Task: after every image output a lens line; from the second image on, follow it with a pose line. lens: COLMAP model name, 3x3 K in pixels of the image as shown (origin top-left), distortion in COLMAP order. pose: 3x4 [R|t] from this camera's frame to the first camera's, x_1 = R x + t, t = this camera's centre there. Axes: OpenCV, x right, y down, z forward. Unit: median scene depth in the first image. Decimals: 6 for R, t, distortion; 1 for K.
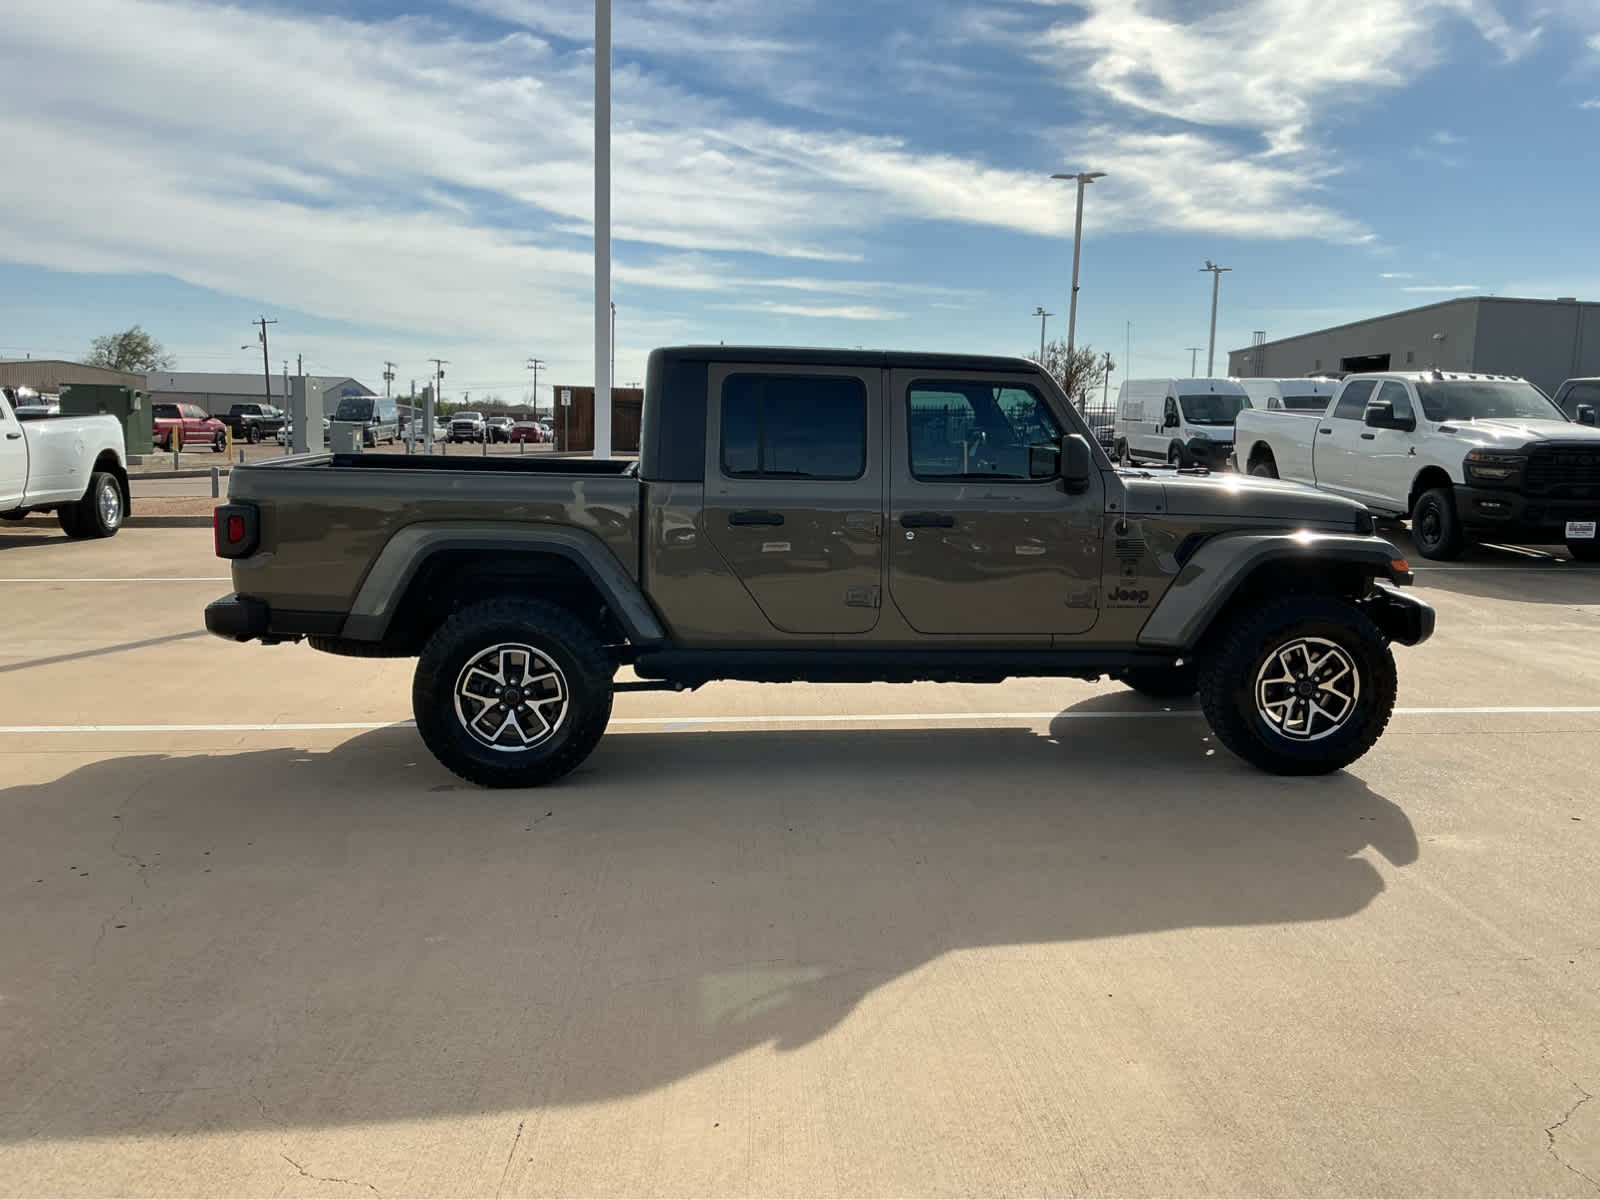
lens RADIAL K [[1330.4, 0, 800.8], [0, 1330.4, 606.1], [0, 0, 1]] dist [0.056393, -0.110757]
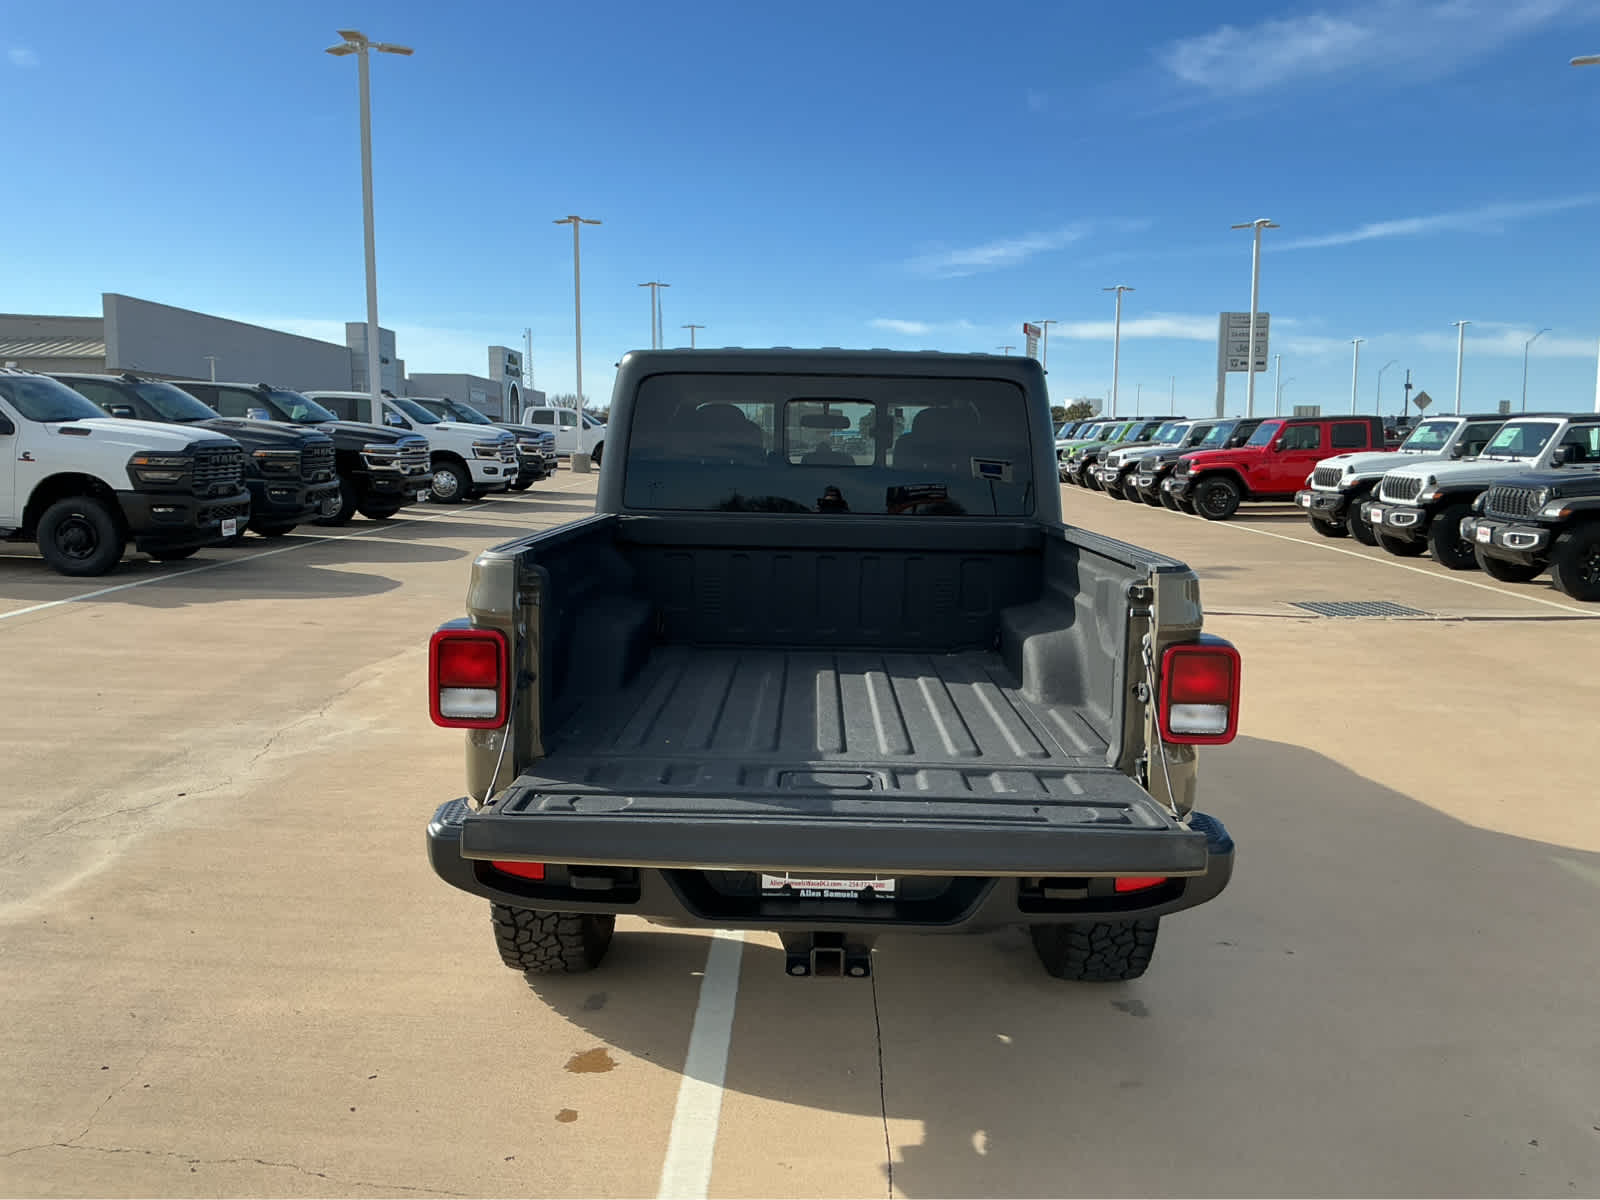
lens RADIAL K [[1330.4, 0, 800.5], [0, 1330.4, 602.9], [0, 0, 1]] dist [0.056393, -0.110757]
pose [[0.095348, -0.138826, 0.985716, -0.395290], [0.128912, 0.983611, 0.126060, -0.073253], [-0.987062, 0.115051, 0.111681, 0.459762]]
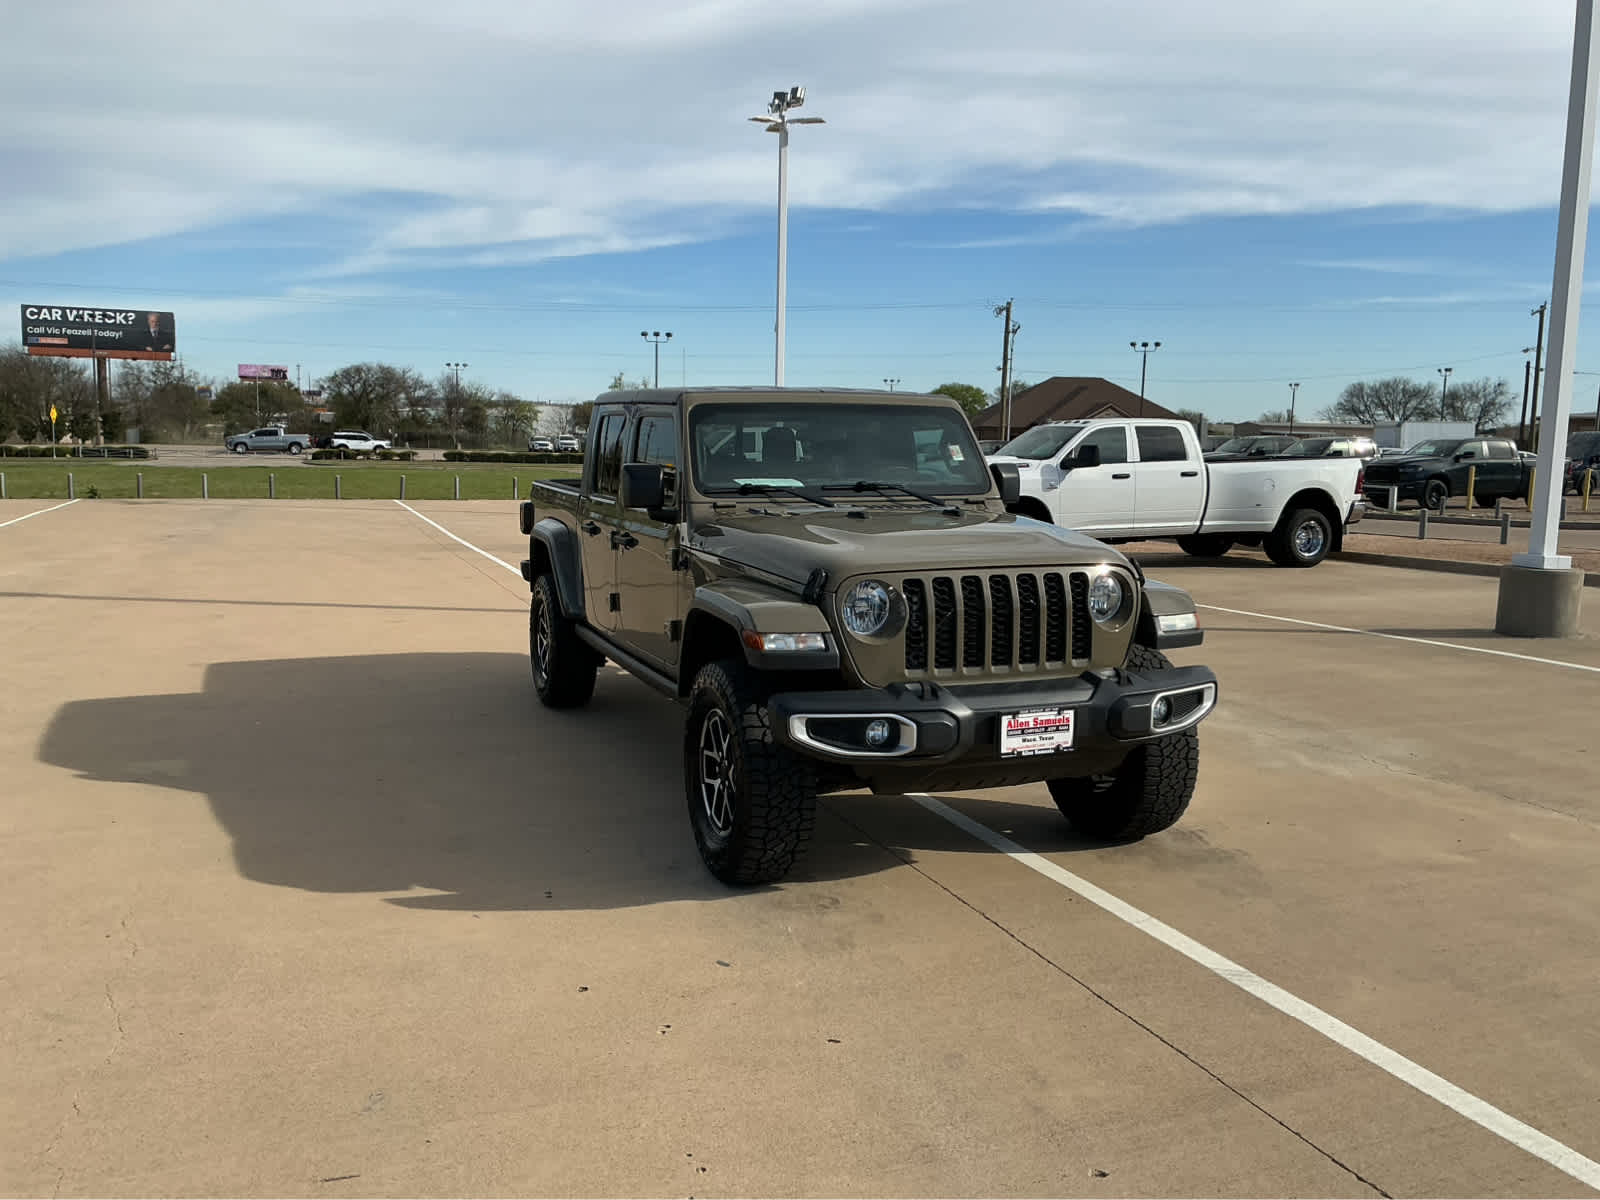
lens RADIAL K [[1333.8, 0, 796.9], [0, 1333.8, 608.3], [0, 0, 1]] dist [0.065515, -0.118070]
pose [[-0.382656, -0.123794, 0.915560, -0.478061], [0.119208, 0.976083, 0.181800, -0.106155], [-0.916168, 0.178708, -0.358747, 0.661618]]
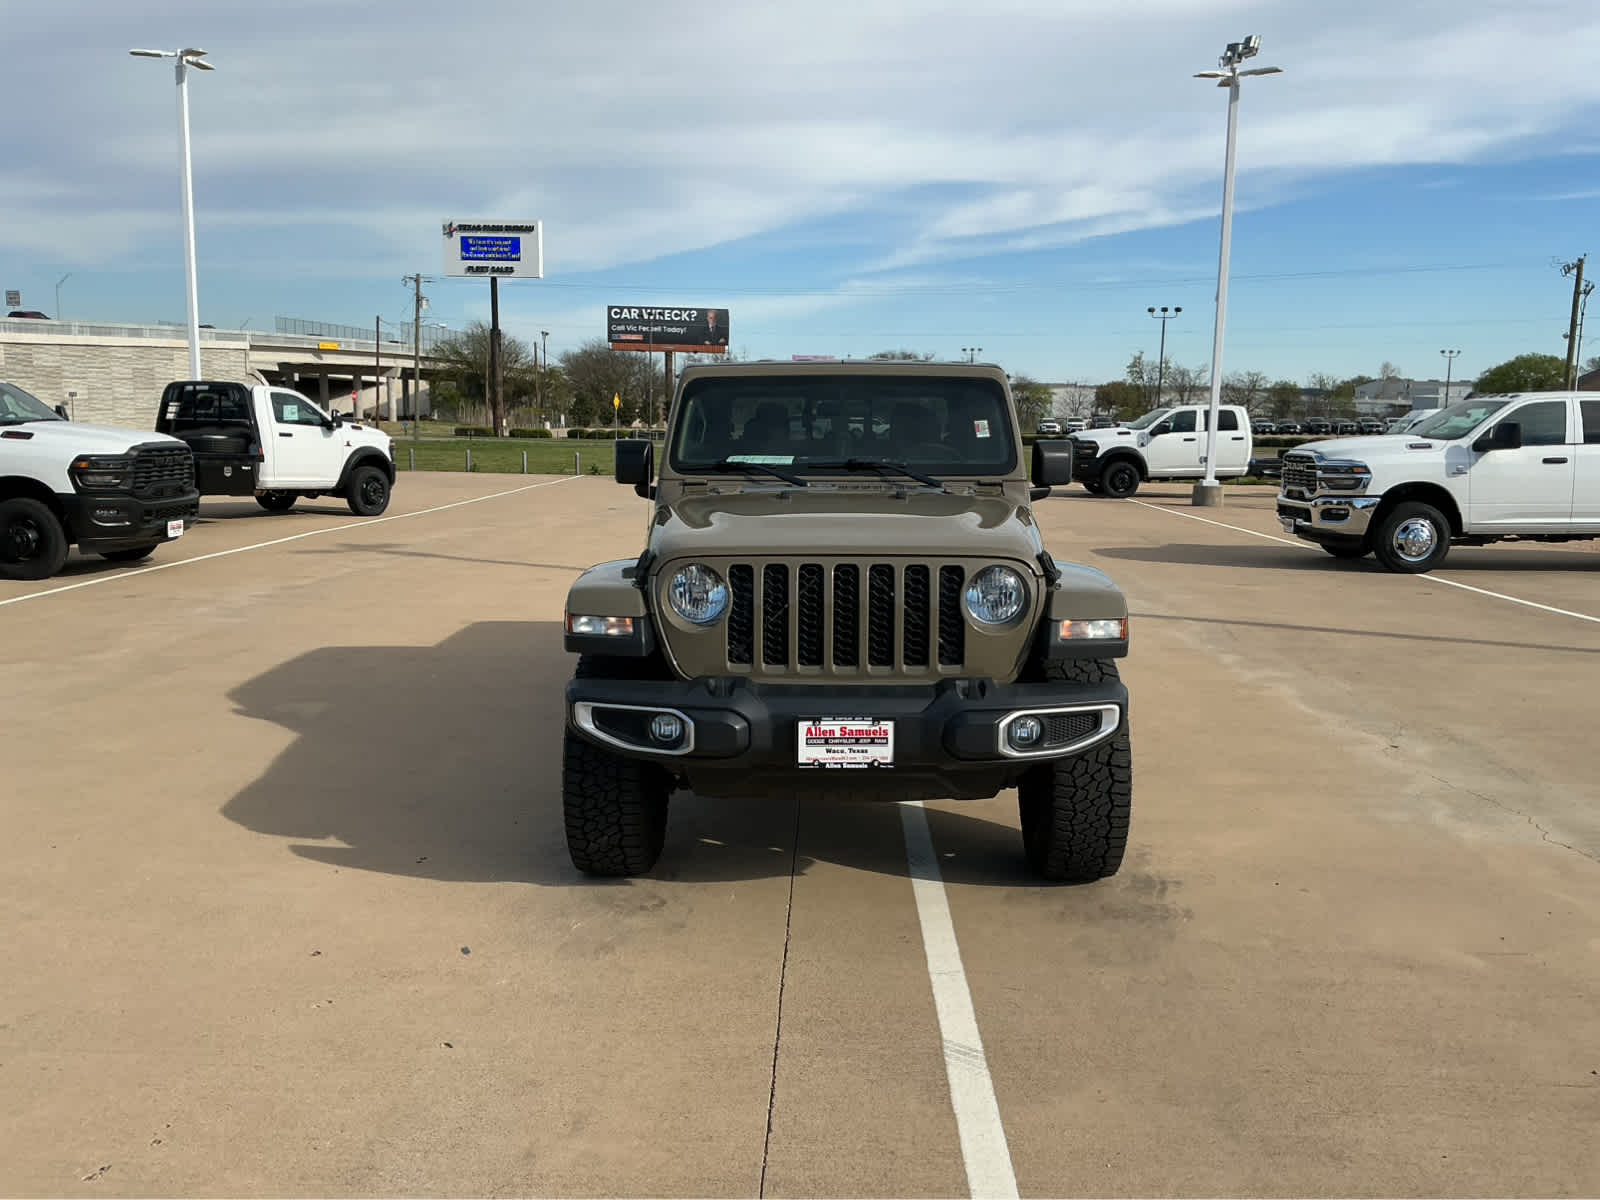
lens RADIAL K [[1333.8, 0, 792.6], [0, 1333.8, 597.5], [0, 0, 1]] dist [0.065515, -0.118070]
pose [[0.005242, -0.137708, 0.990459, -0.487155], [0.135719, 0.981406, 0.135731, -0.080140], [-0.990734, 0.133712, 0.023834, 0.485032]]
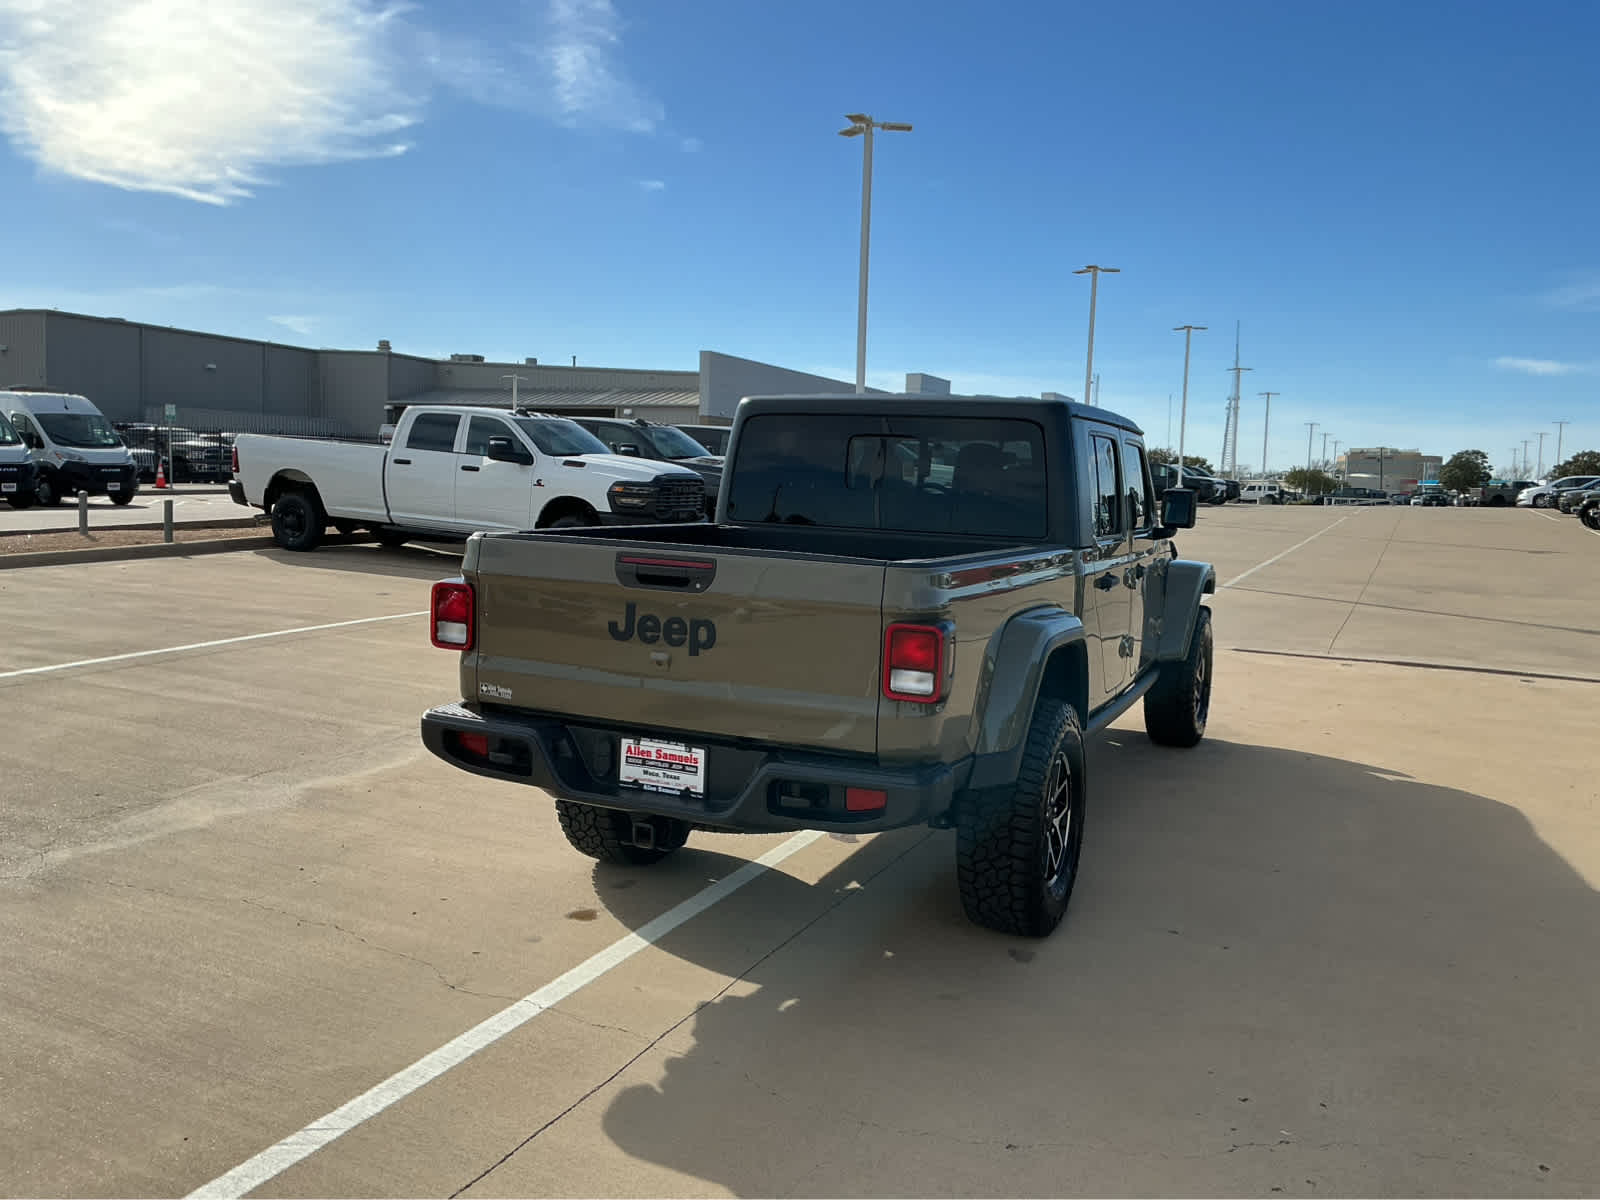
lens RADIAL K [[1330.4, 0, 798.3], [0, 1330.4, 612.1], [0, 0, 1]] dist [0.056393, -0.110757]
pose [[0.492970, -0.093749, 0.864981, -0.426764], [0.098459, 0.993803, 0.051597, -0.050501], [-0.864457, 0.059730, 0.499145, 0.306626]]
